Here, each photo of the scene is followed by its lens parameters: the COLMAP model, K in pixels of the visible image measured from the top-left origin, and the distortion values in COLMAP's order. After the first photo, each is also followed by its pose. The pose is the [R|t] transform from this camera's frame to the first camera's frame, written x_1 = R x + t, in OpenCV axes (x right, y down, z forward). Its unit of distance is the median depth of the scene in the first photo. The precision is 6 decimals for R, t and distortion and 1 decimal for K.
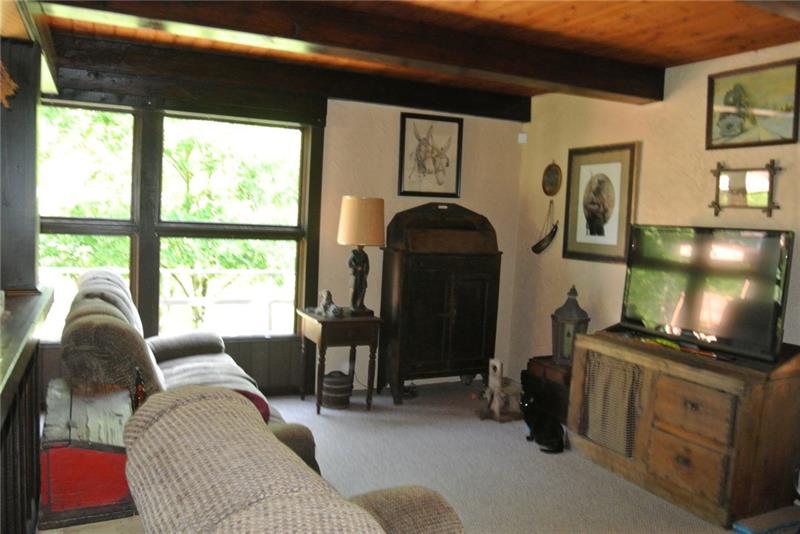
lens RADIAL K [[640.2, 0, 400.0], [0, 640.2, 266.1], [0, 0, 1]] dist [-0.061833, 0.005738]
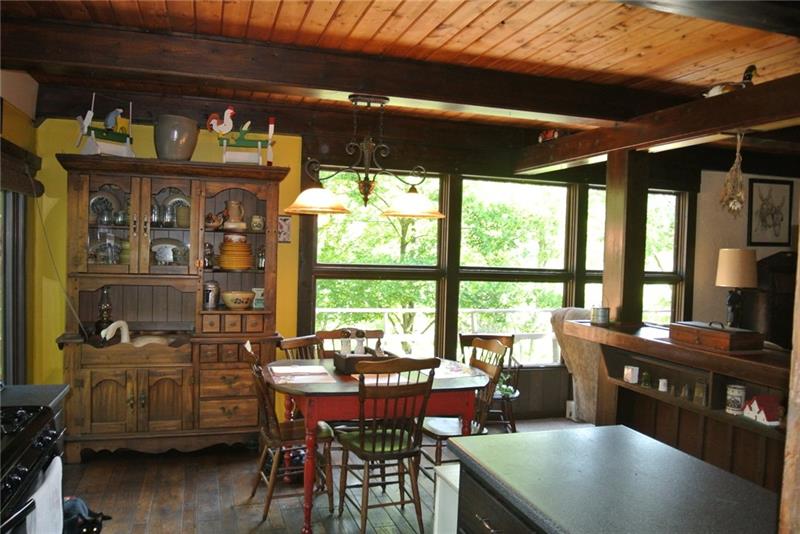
lens RADIAL K [[609.6, 0, 395.3], [0, 609.6, 266.1], [0, 0, 1]] dist [-0.041384, 0.007036]
pose [[0.991206, -0.016472, -0.131295, -0.508404], [0.008704, 0.998189, -0.059521, -0.008621], [0.132038, 0.057855, 0.989555, -0.219664]]
